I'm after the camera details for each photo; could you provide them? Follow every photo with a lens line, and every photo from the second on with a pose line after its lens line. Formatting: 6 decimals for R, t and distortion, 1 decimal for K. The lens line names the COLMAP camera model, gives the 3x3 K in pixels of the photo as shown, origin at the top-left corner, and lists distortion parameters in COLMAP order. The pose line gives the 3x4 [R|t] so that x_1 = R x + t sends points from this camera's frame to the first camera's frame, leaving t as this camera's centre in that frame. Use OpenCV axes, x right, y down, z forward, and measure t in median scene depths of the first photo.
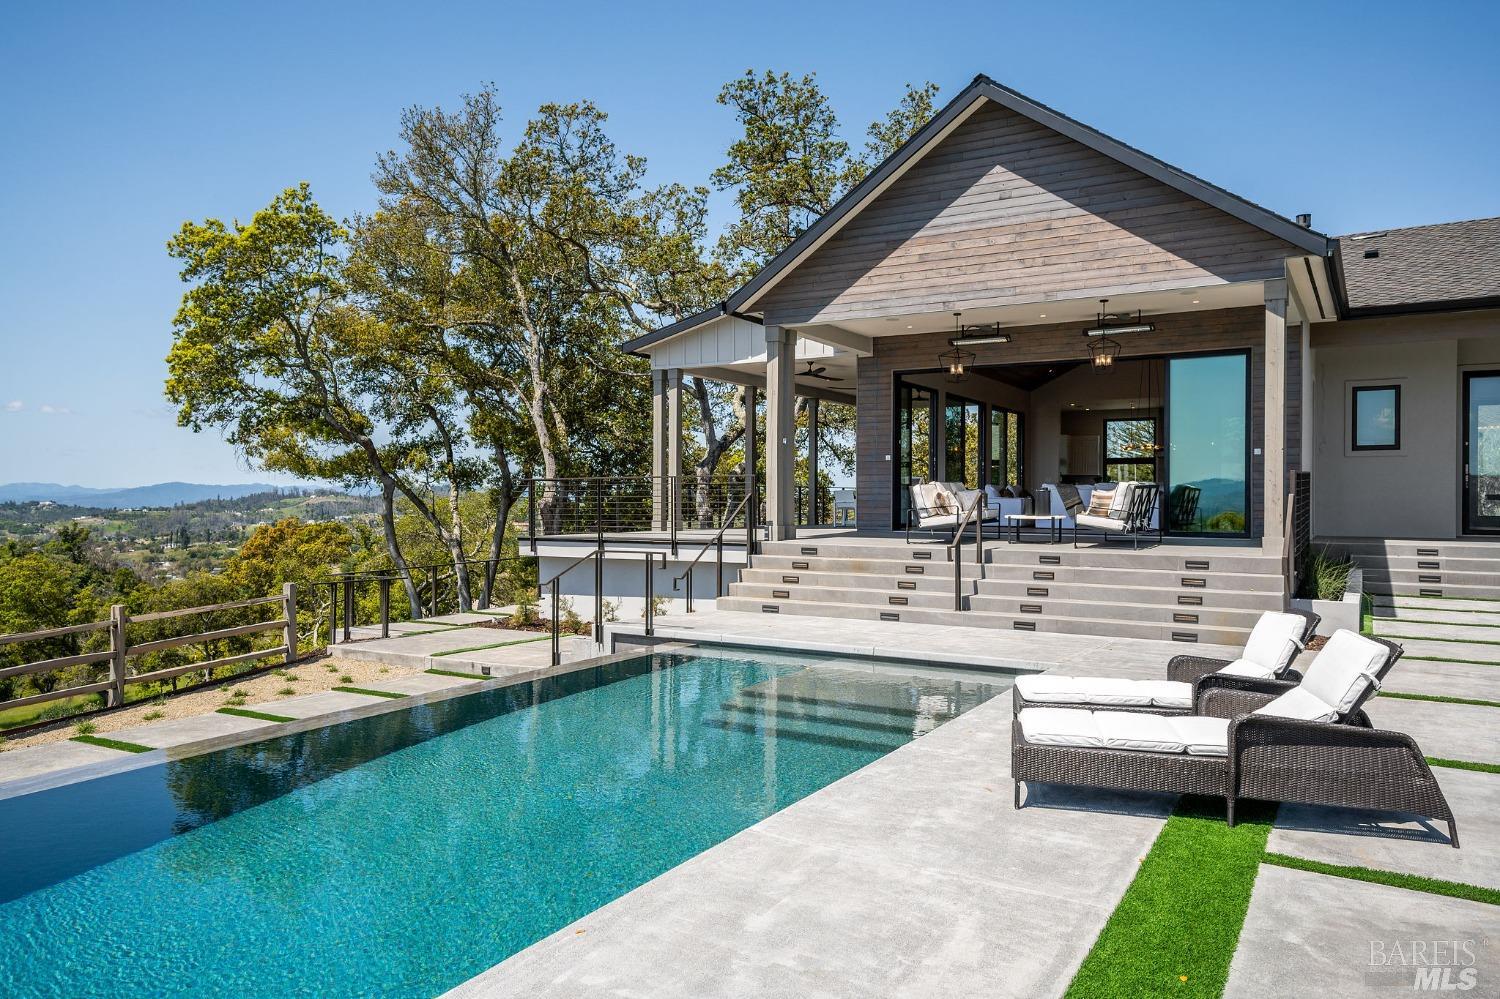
lens RADIAL K [[1046.3, 0, 744.7], [0, 1046.3, 501.5], [0, 0, 1]] dist [0.052153, 0.005855]
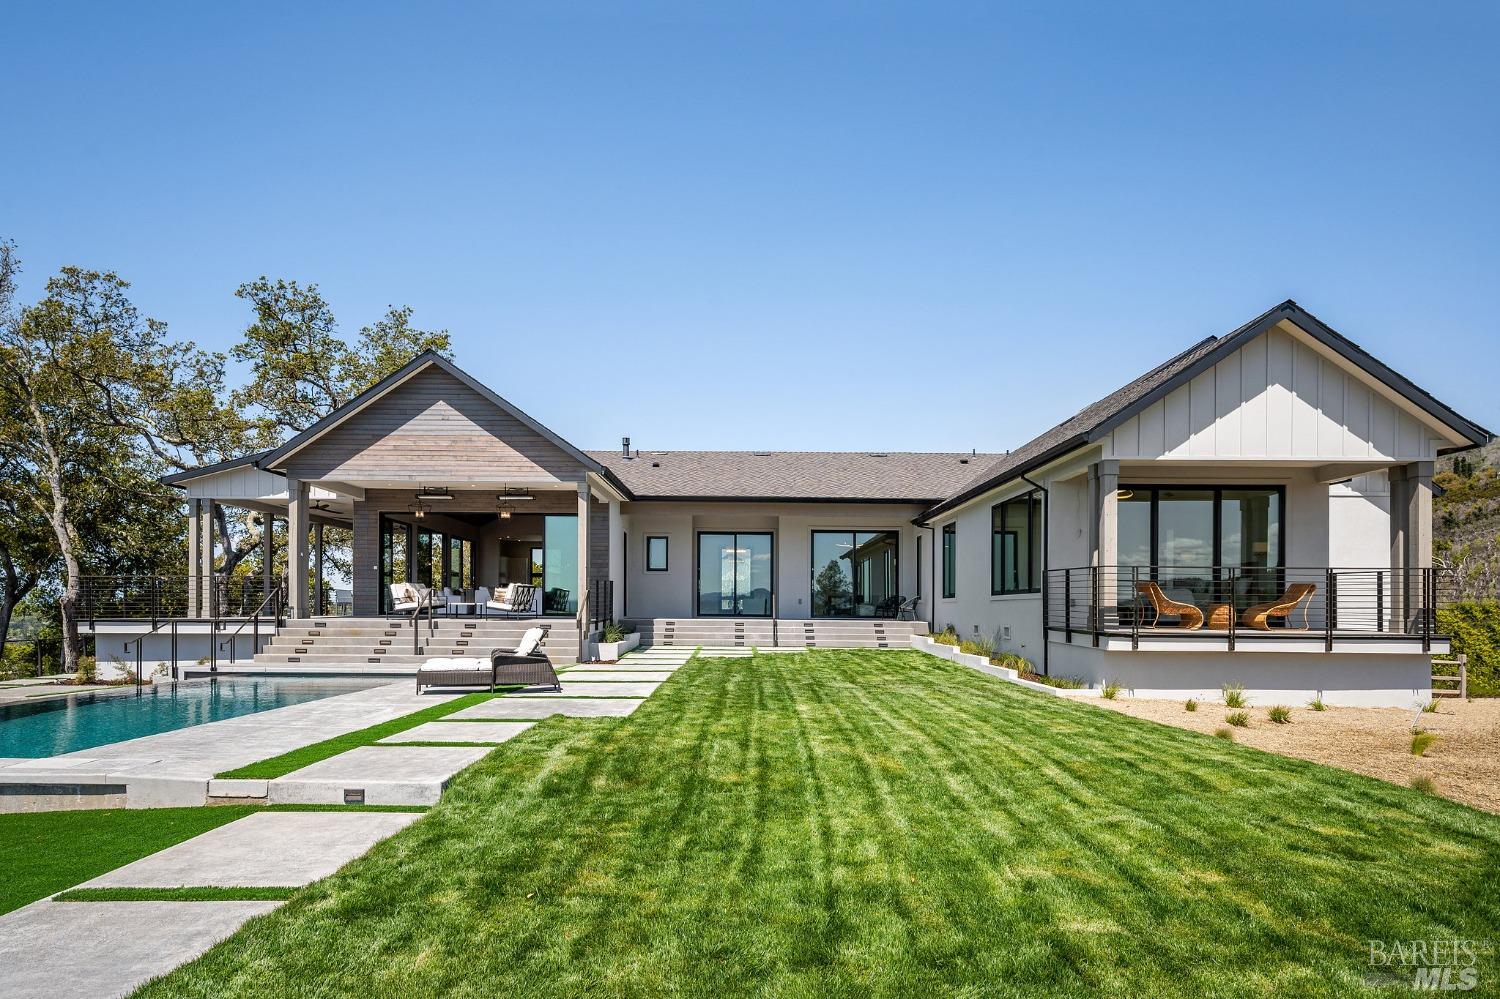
lens RADIAL K [[859.1, 0, 734.2], [0, 859.1, 618.0], [0, 0, 1]] dist [0.008313, -0.004148]
pose [[0.865858, -0.001917, 0.500286, -0.034655], [-0.002115, 0.999970, 0.007492, 0.019180], [-0.500285, -0.007545, 0.865828, -0.319719]]
